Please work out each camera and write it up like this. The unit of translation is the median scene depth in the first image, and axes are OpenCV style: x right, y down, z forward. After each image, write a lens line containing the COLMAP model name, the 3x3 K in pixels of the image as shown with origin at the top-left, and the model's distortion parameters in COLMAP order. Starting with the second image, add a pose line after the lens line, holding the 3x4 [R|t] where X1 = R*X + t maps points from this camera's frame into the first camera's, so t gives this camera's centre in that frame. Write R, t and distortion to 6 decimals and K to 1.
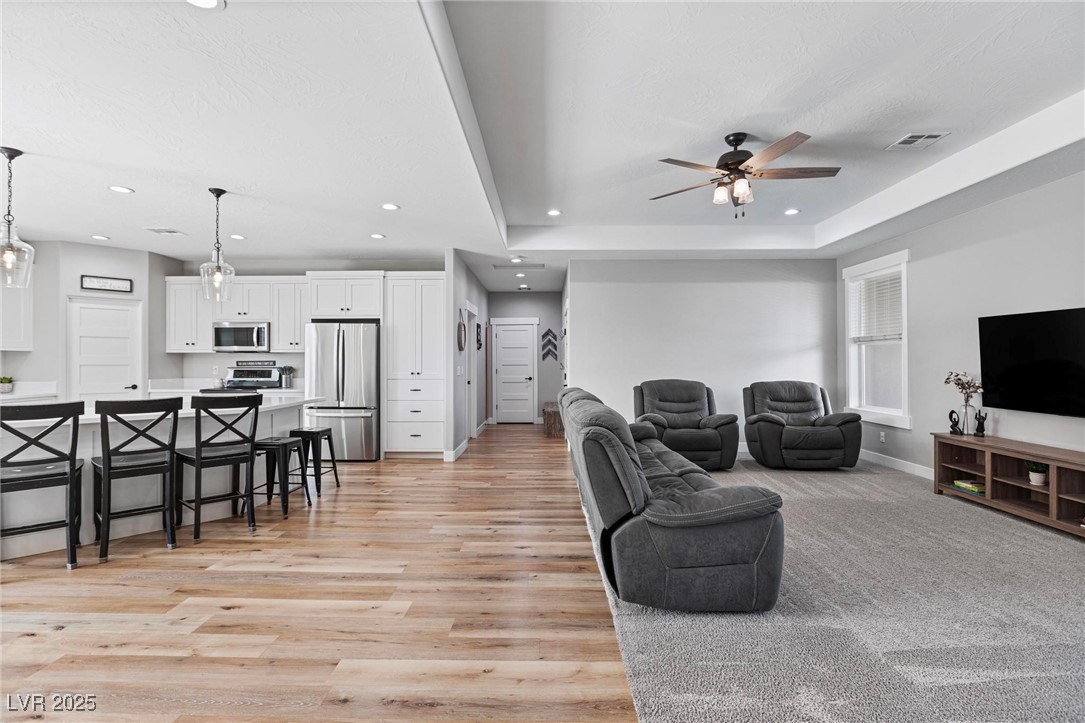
lens RADIAL K [[504.6, 0, 543.3], [0, 504.6, 365.5], [0, 0, 1]] dist [-0.017054, 0.002208]
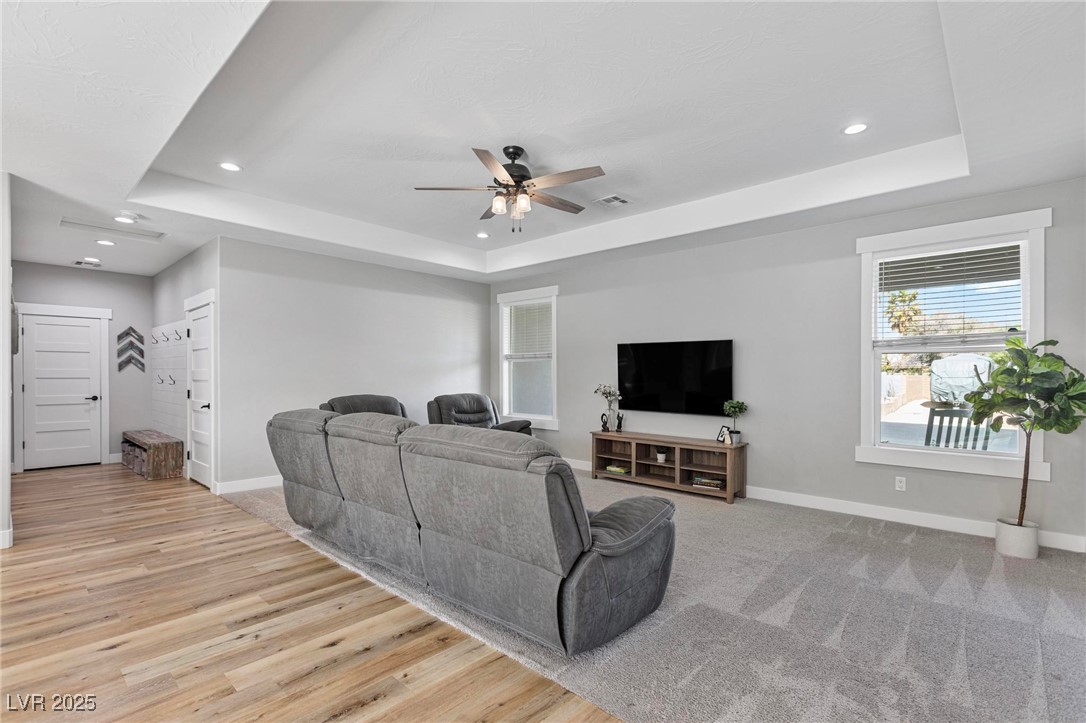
lens RADIAL K [[493.1, 0, 537.4], [0, 493.1, 382.9], [0, 0, 1]] dist [-0.000034, 0.000305]
pose [[0.673722, -0.004904, 0.738969, -0.205067], [-0.001387, 0.999968, 0.007901, -0.000978], [-0.738984, -0.006348, 0.673693, 0.200183]]
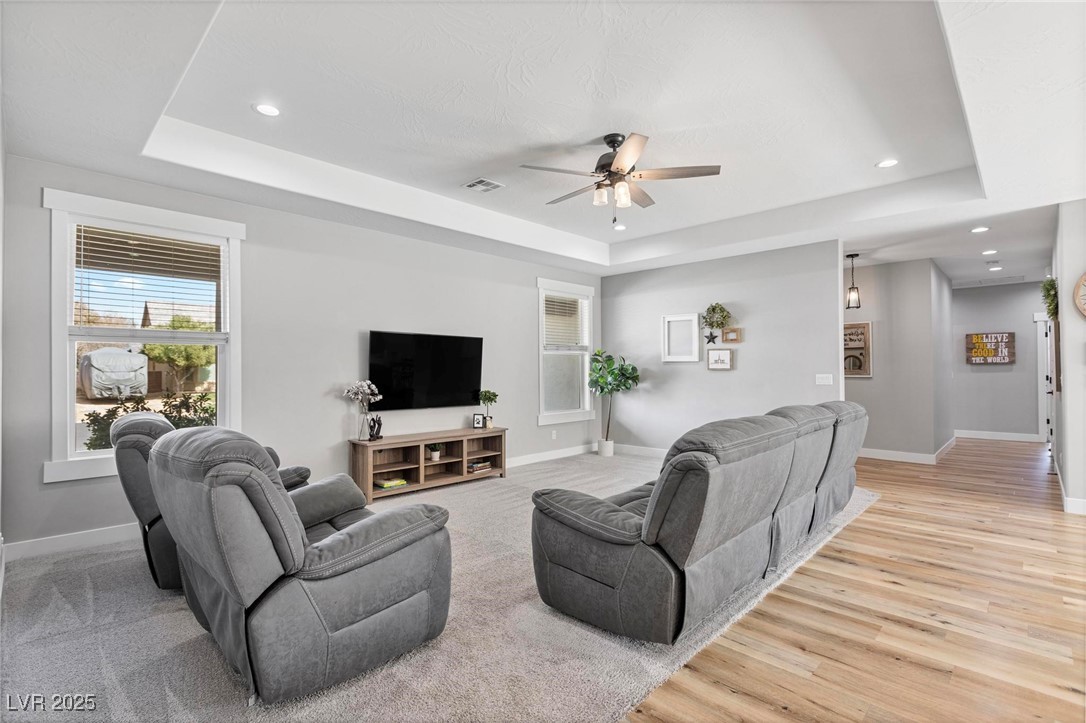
lens RADIAL K [[505.1, 0, 532.5], [0, 505.1, 365.7], [0, 0, 1]] dist [-0.017054, 0.002208]
pose [[-0.710754, 0.012303, 0.703333, -0.121275], [0.012639, 0.999909, -0.004718, -0.007519], [-0.703327, 0.005536, -0.710845, 1.197380]]
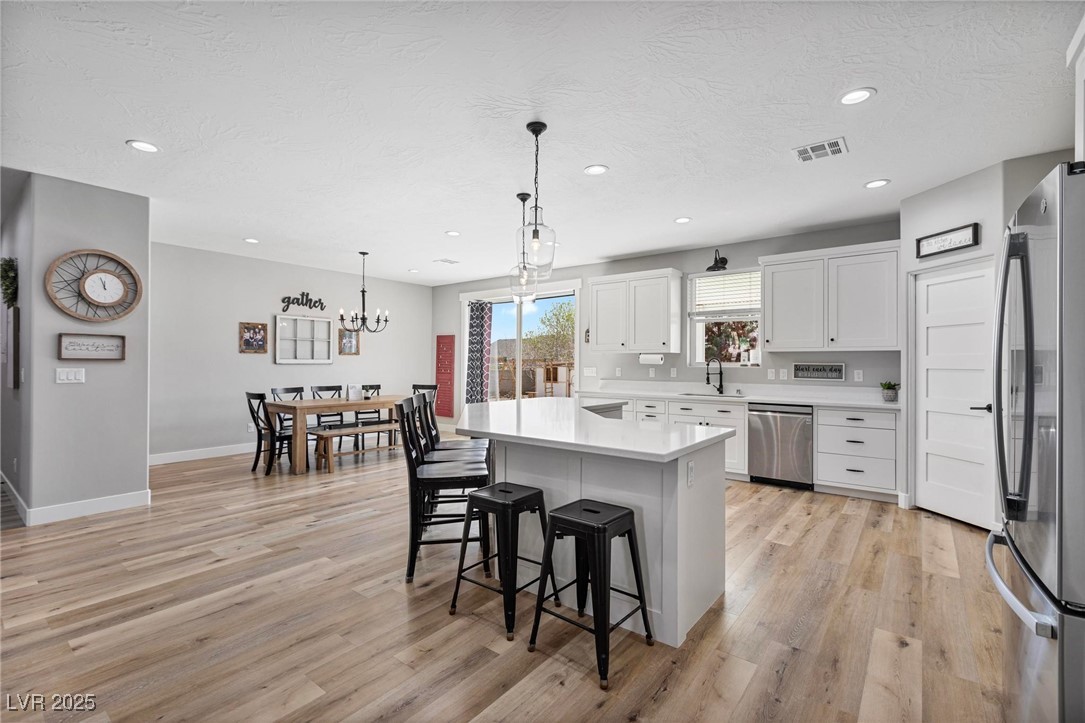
lens RADIAL K [[492.6, 0, 538.1], [0, 492.6, 359.3], [0, 0, 1]] dist [-0.000034, 0.000305]
pose [[-0.612070, -0.007998, -0.790763, -0.064537], [-0.010810, 0.999940, -0.001746, -0.007728], [0.790730, 0.007479, -0.612120, 1.036180]]
